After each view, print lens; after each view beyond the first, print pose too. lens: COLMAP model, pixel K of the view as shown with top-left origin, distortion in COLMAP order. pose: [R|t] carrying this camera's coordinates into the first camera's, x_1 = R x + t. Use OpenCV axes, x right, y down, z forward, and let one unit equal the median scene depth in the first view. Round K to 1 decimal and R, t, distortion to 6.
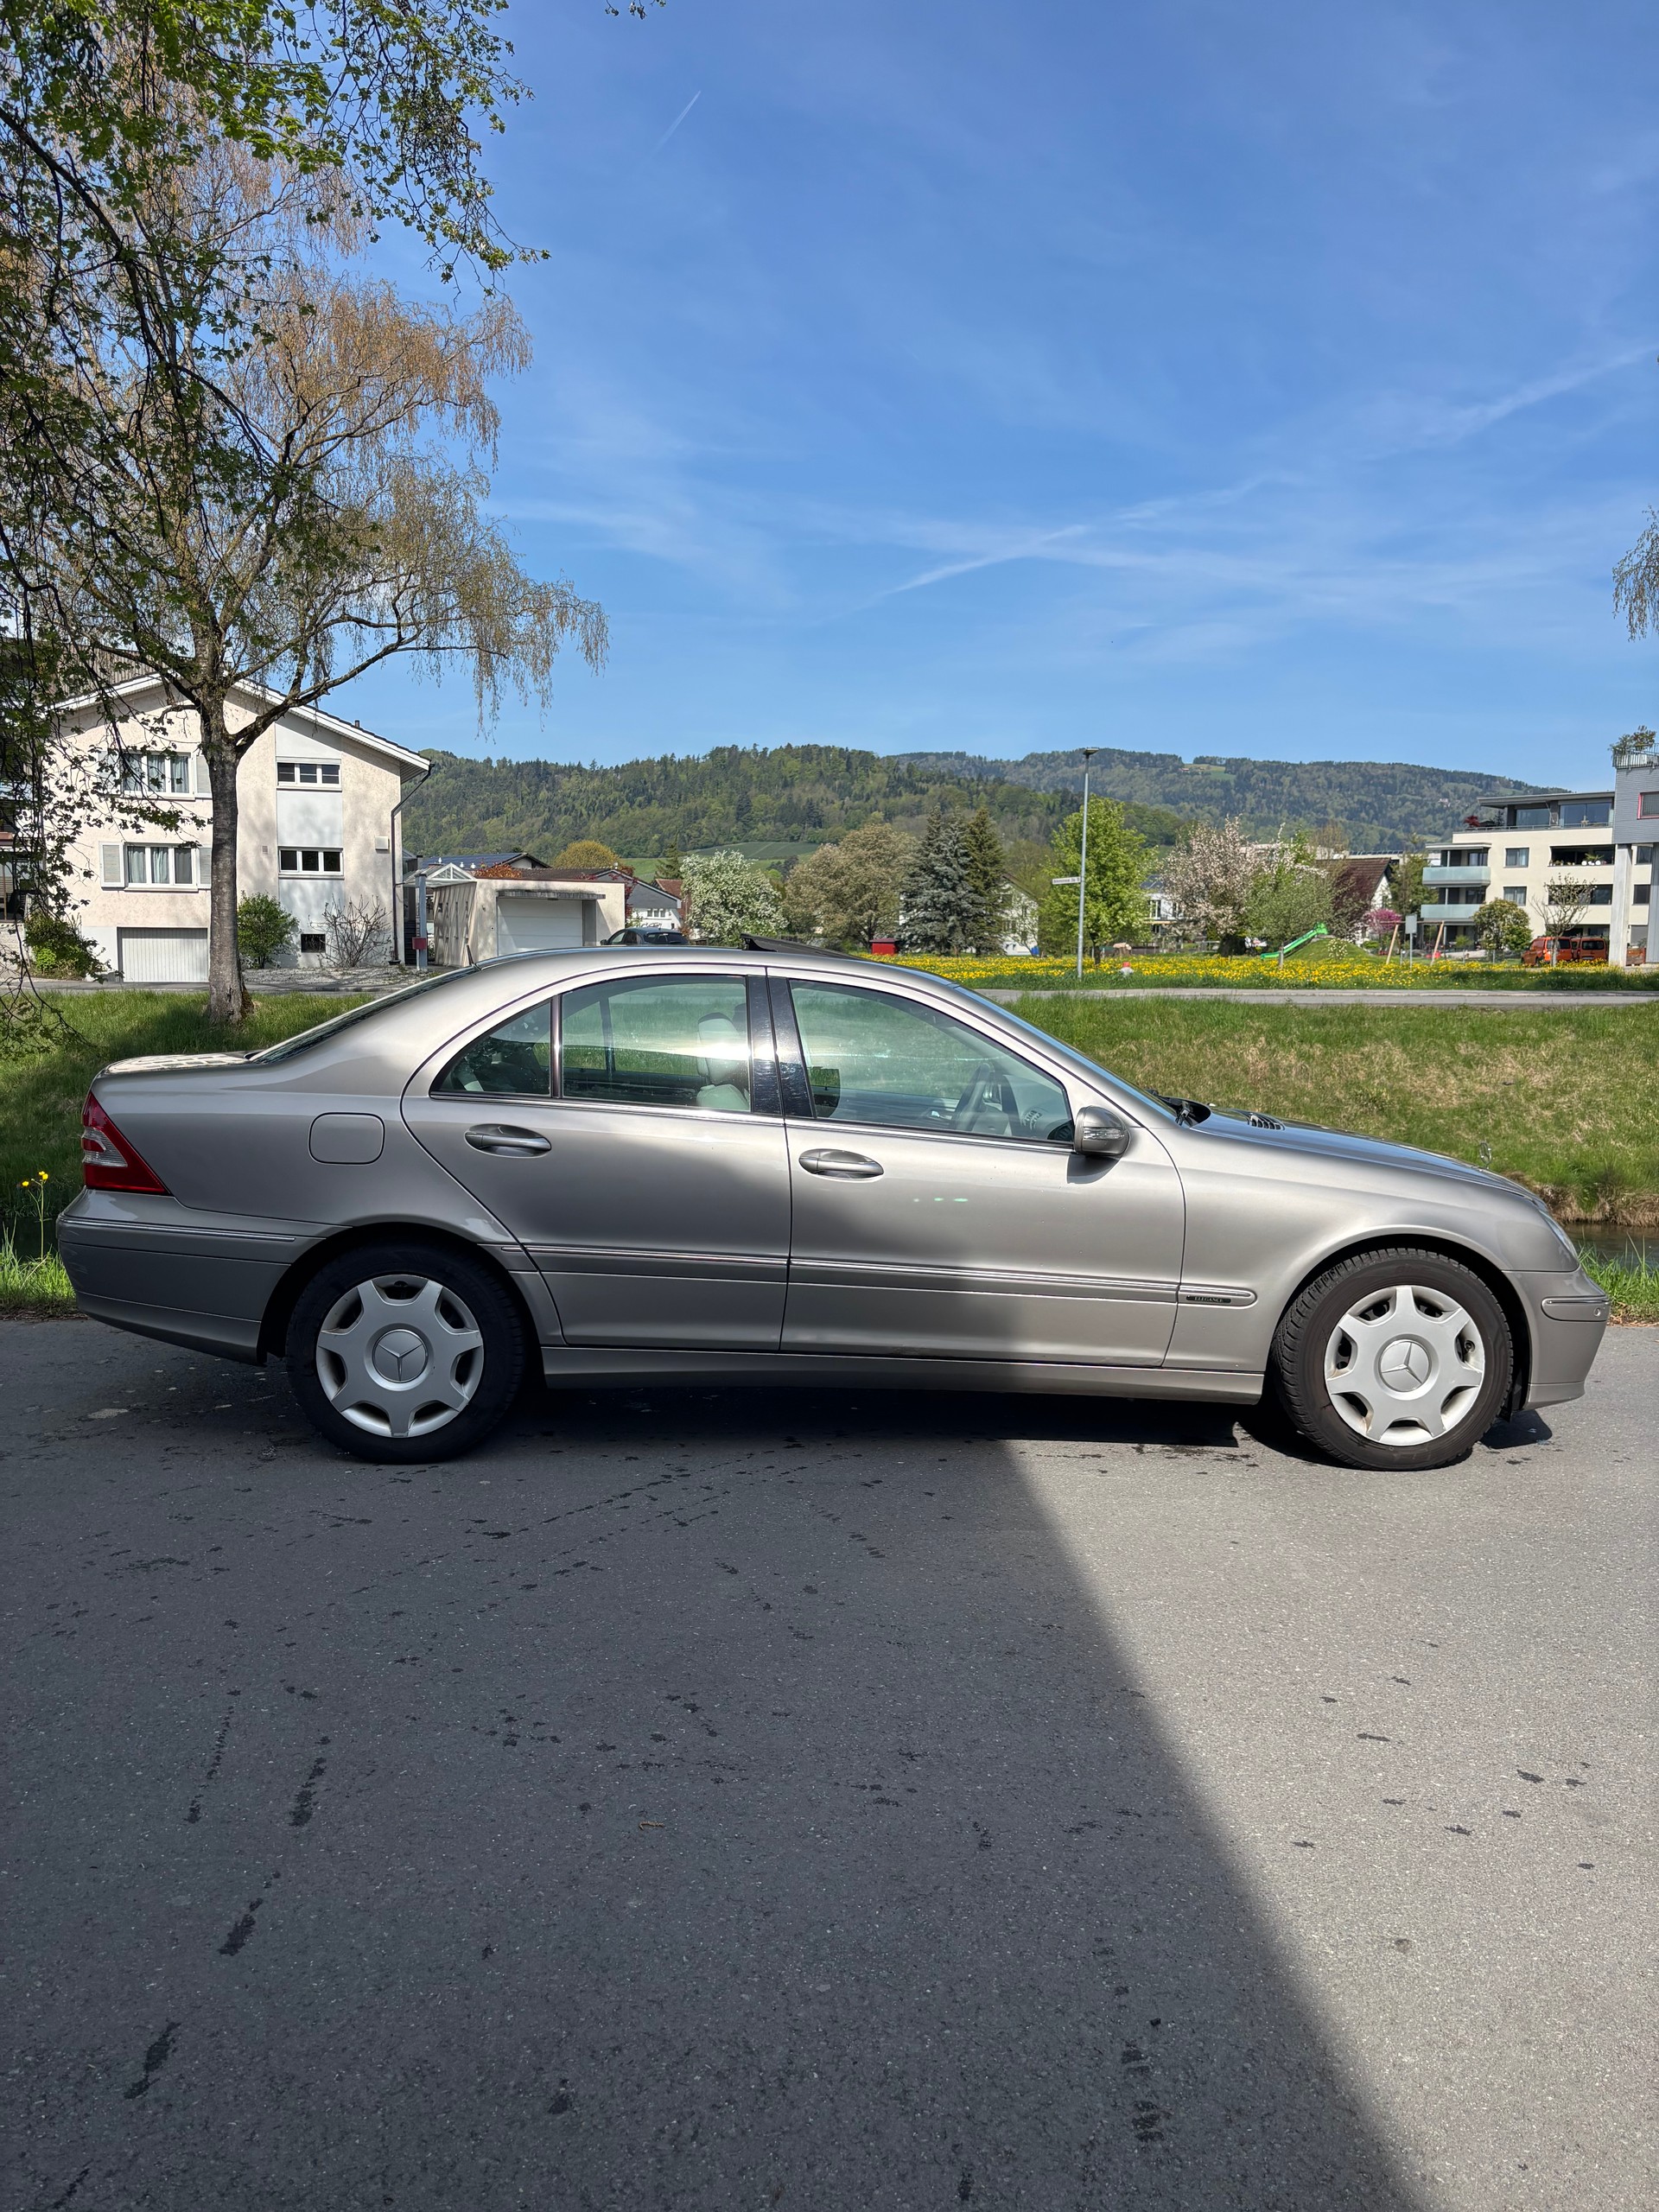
lens RADIAL K [[1690.9, 0, 832.4], [0, 1690.9, 1085.8], [0, 0, 1]] dist [0.016238, 0.004261]
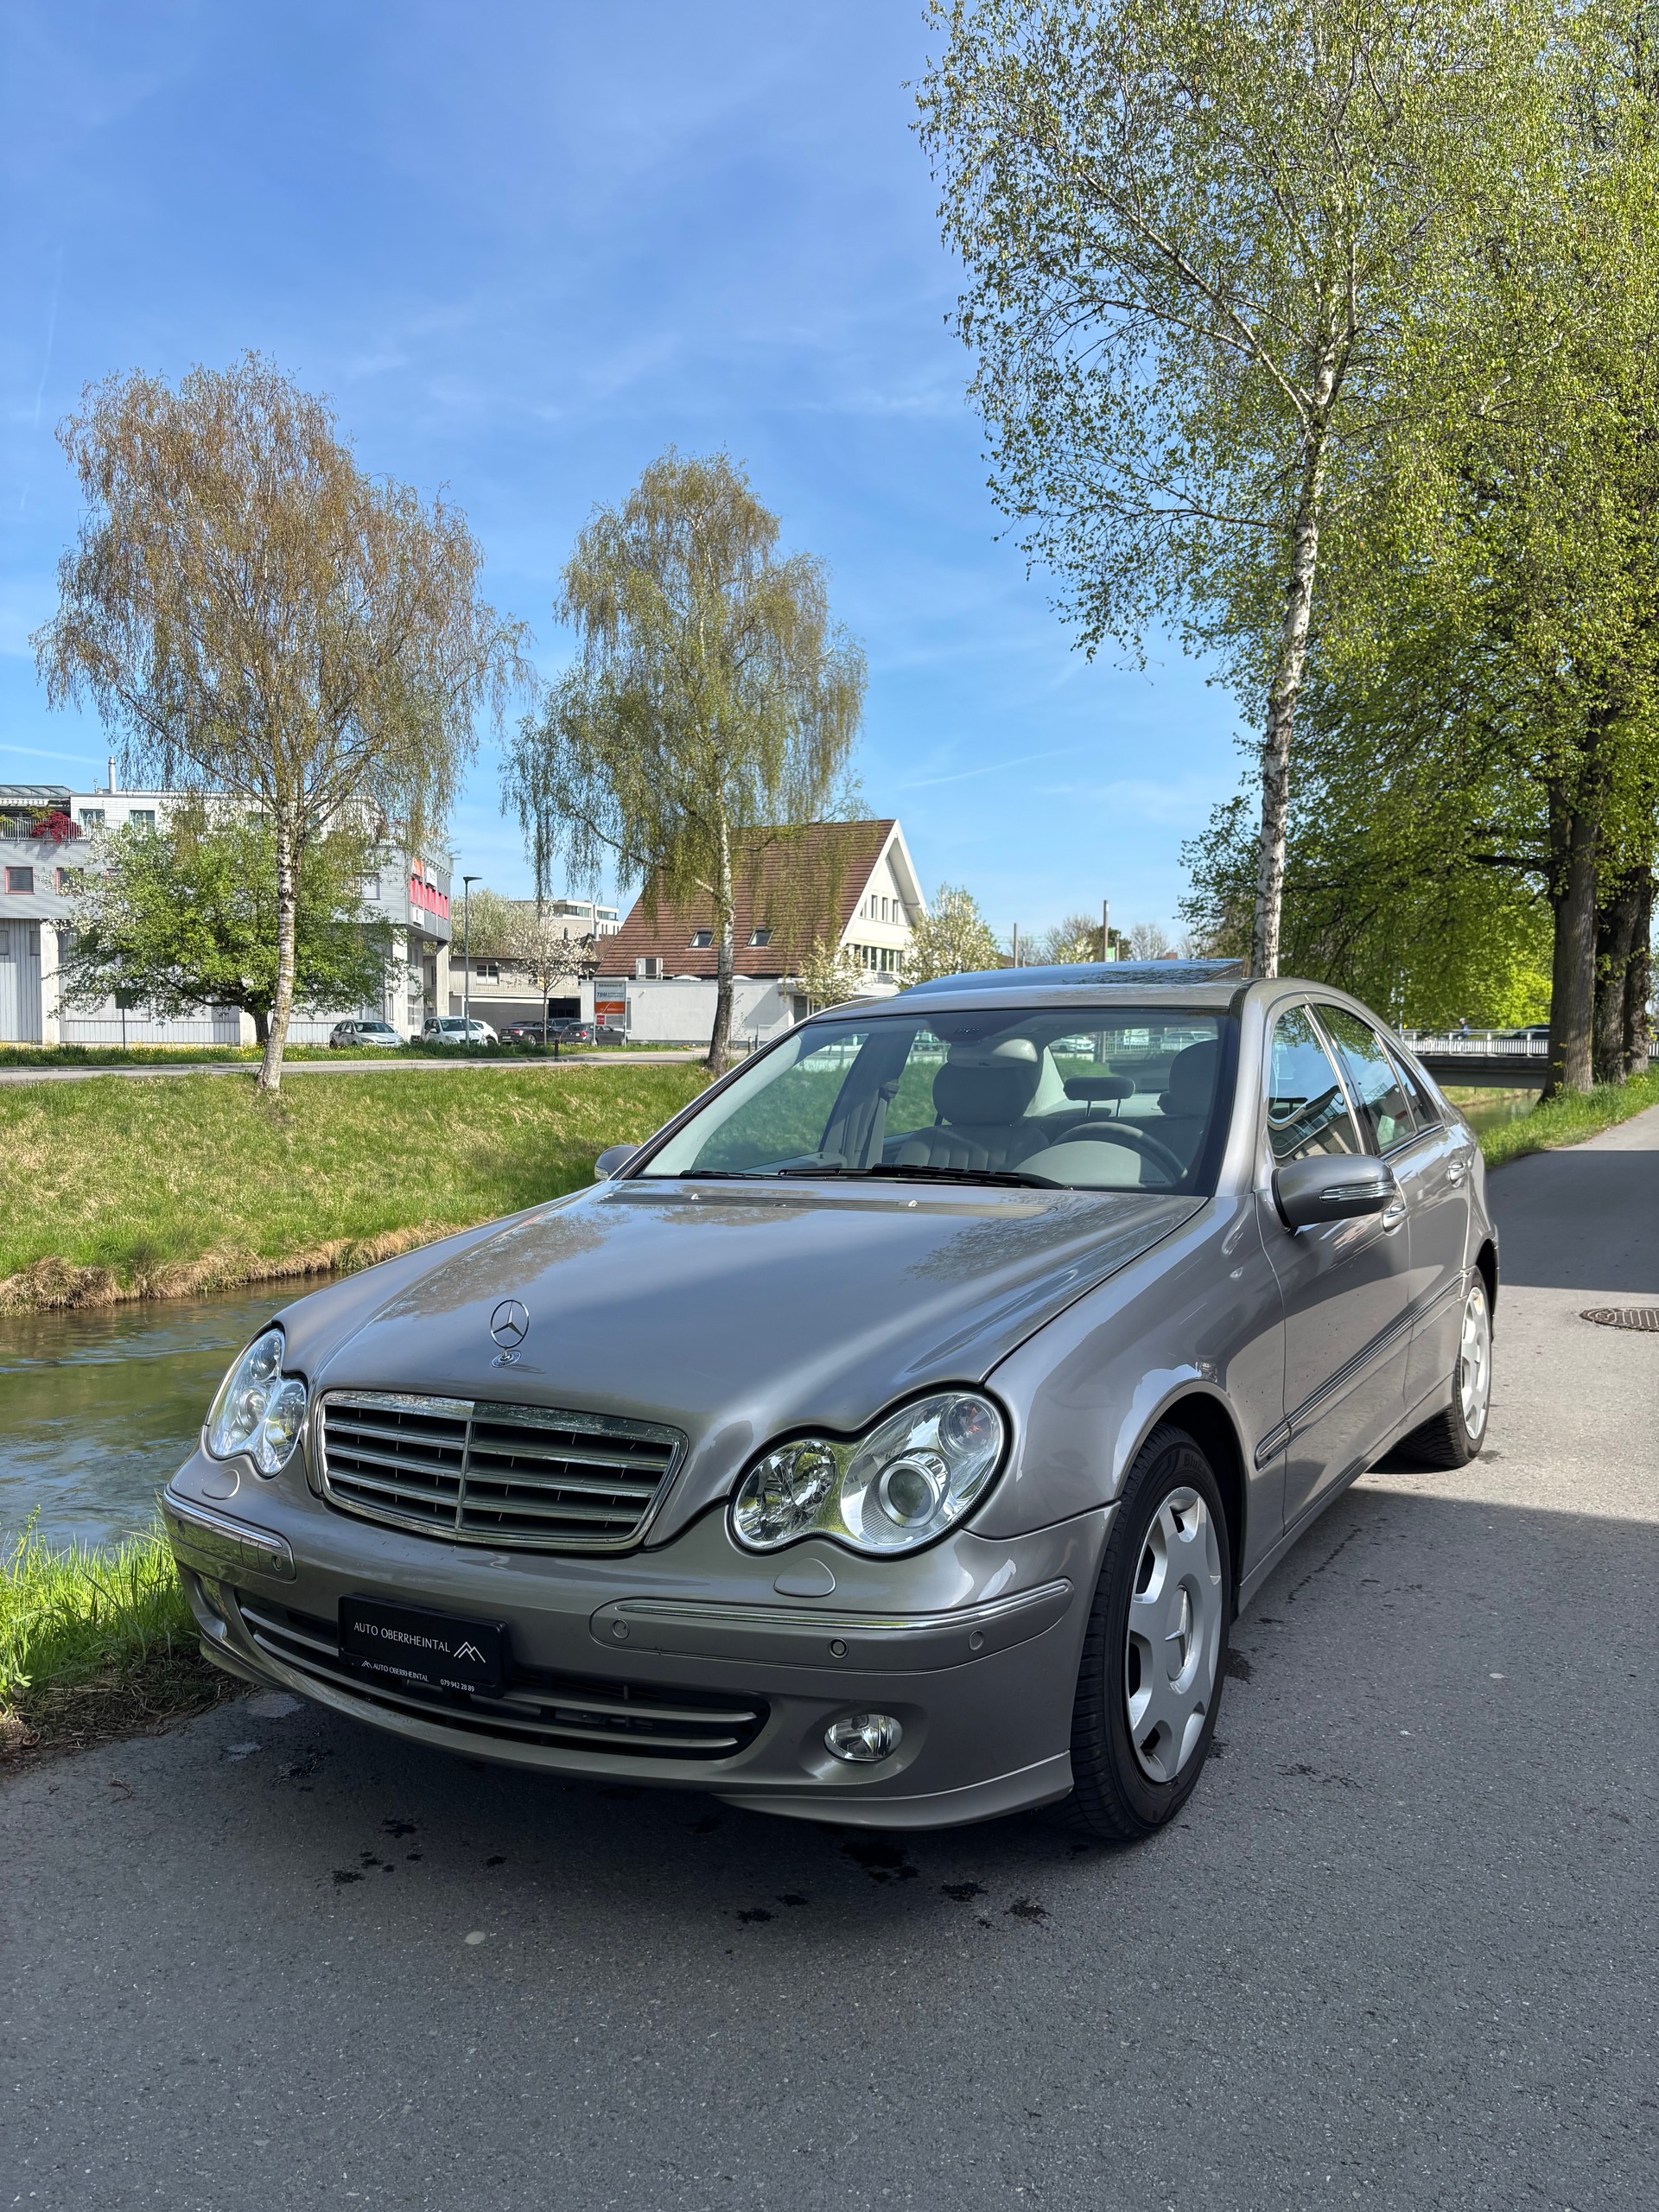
lens RADIAL K [[1689.5, 0, 826.1], [0, 1689.5, 1102.0], [0, 0, 1]] dist [0.019155, -0.002237]
pose [[0.539550, -0.036729, 0.841152, -0.125382], [0.068547, 0.997648, -0.000407, -0.004574], [-0.839158, 0.057878, 0.540799, 0.105513]]
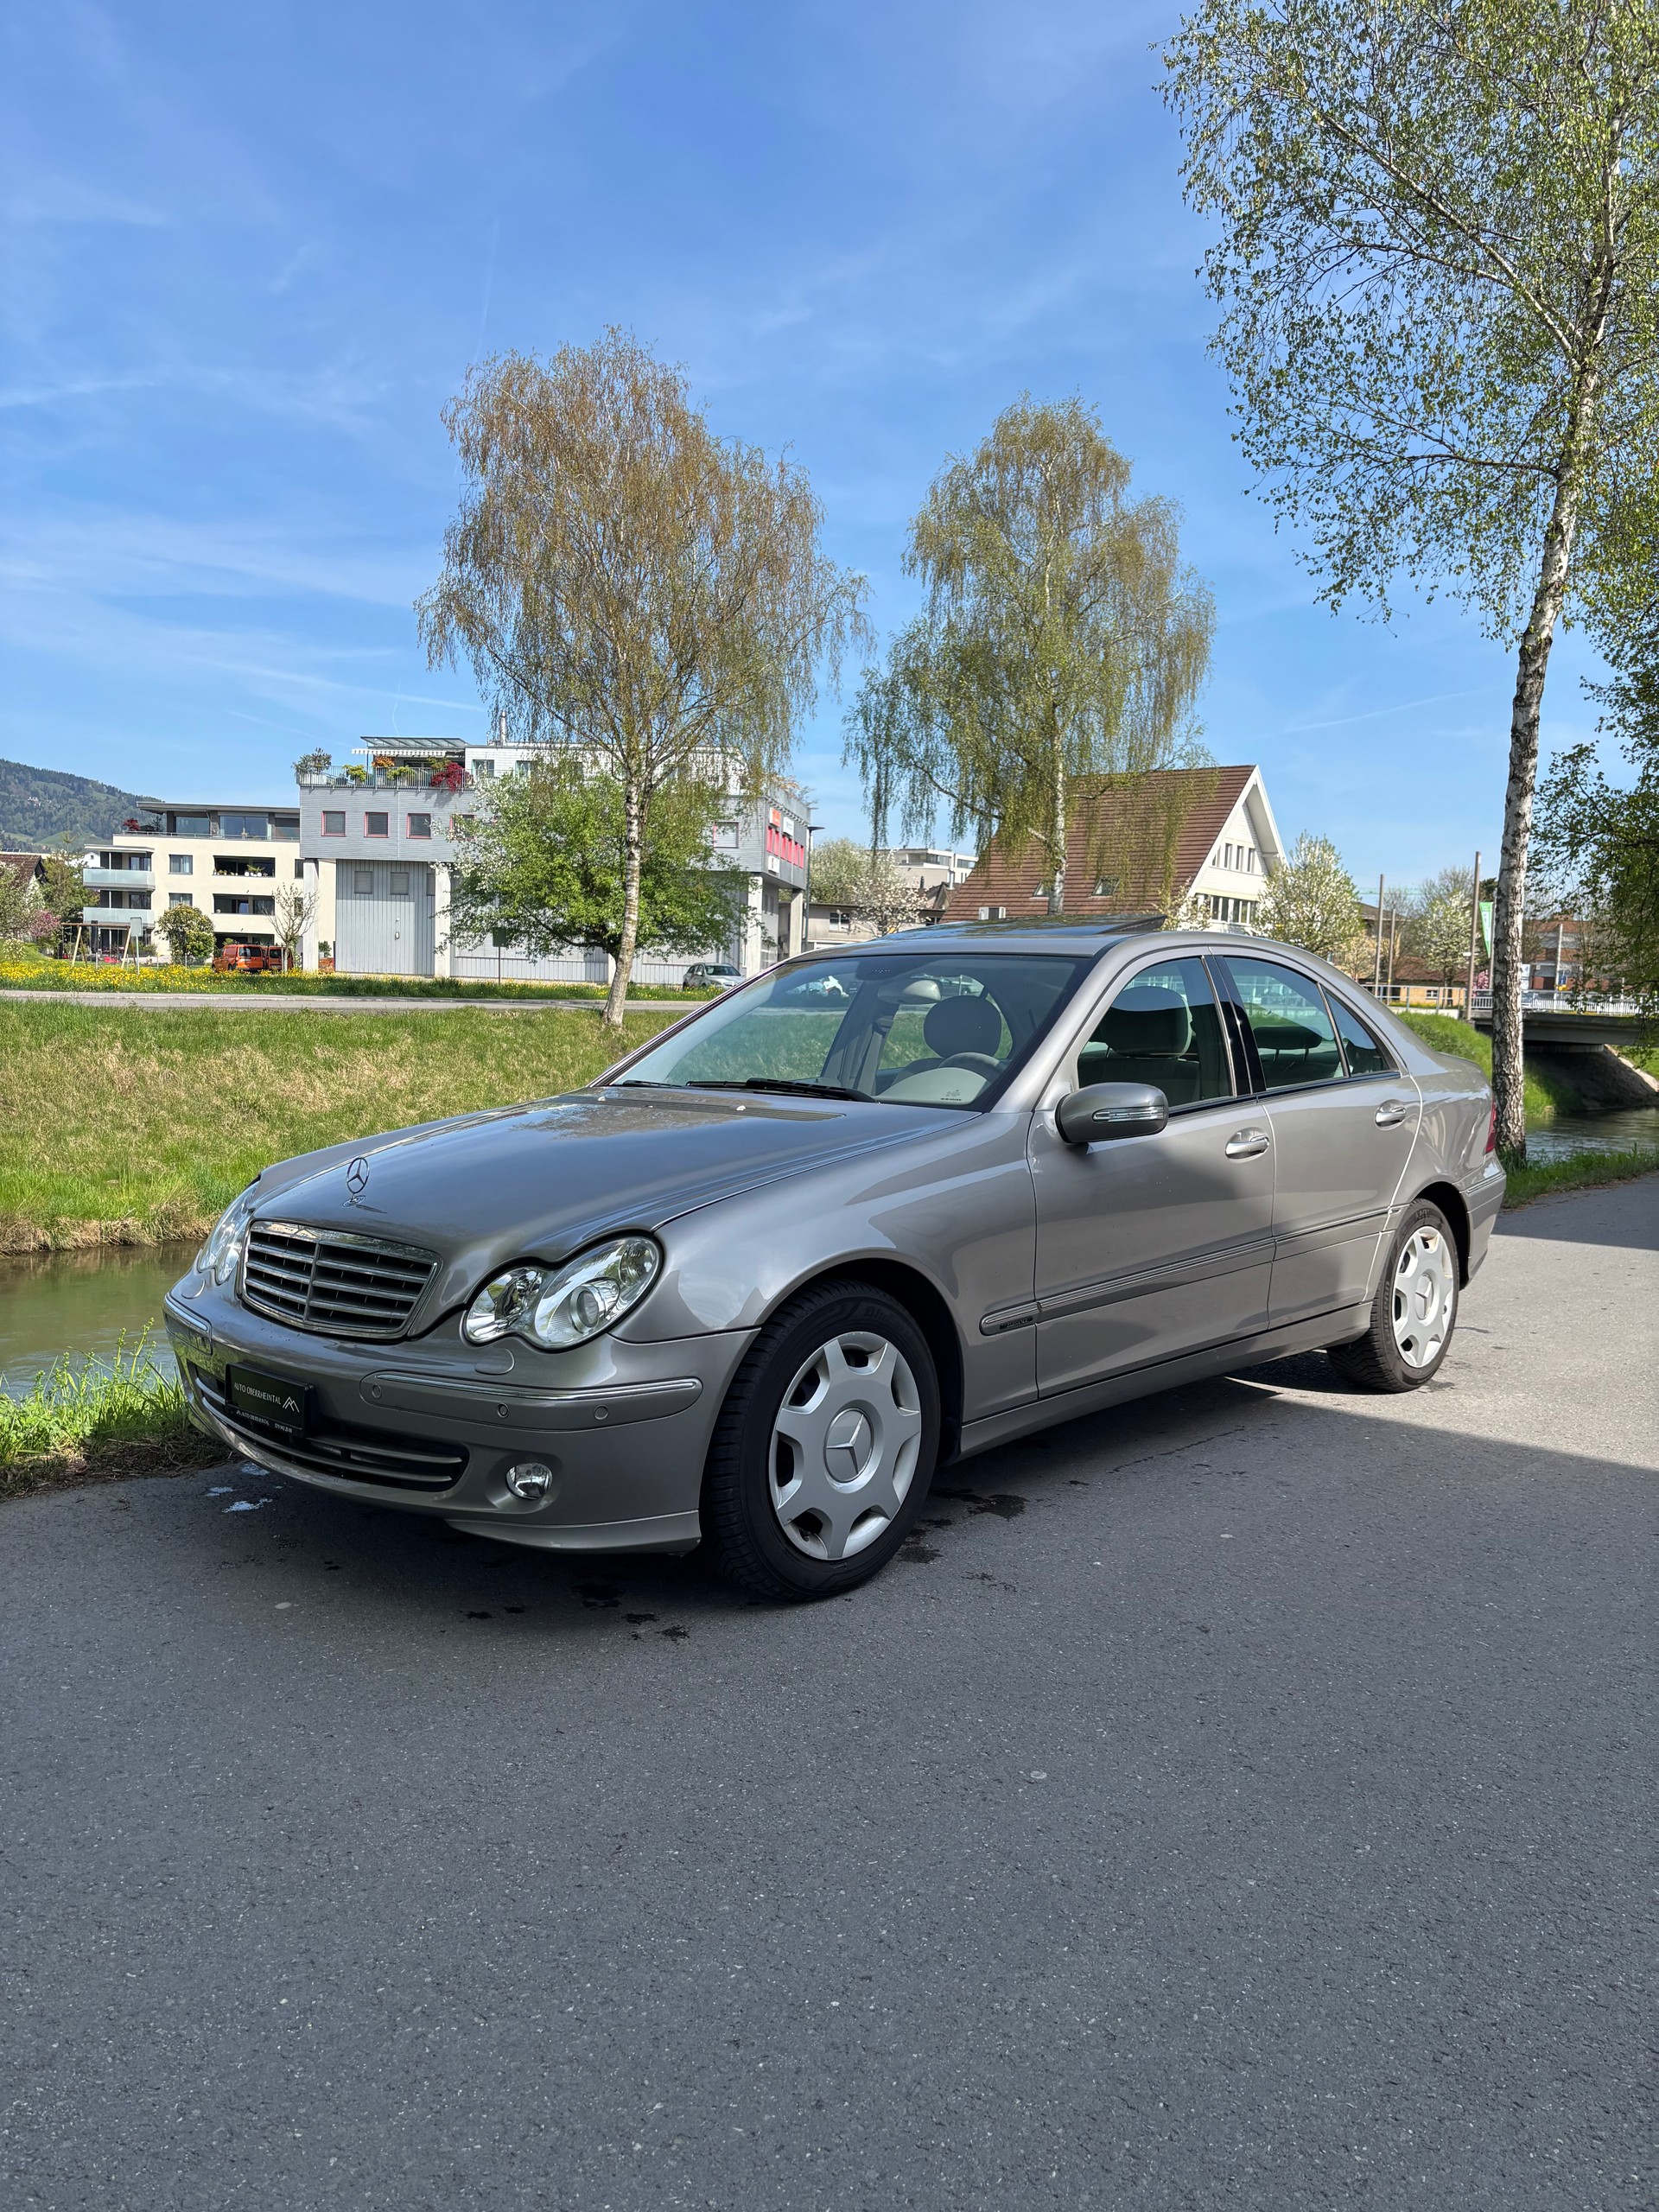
lens RADIAL K [[1689.5, 0, 826.1], [0, 1689.5, 1102.0], [0, 0, 1]] dist [0.019155, -0.002237]
pose [[0.706992, -0.036577, 0.706275, -0.121549], [0.032954, 0.999281, 0.018764, -0.001142], [-0.706453, 0.010009, 0.707689, 0.068205]]
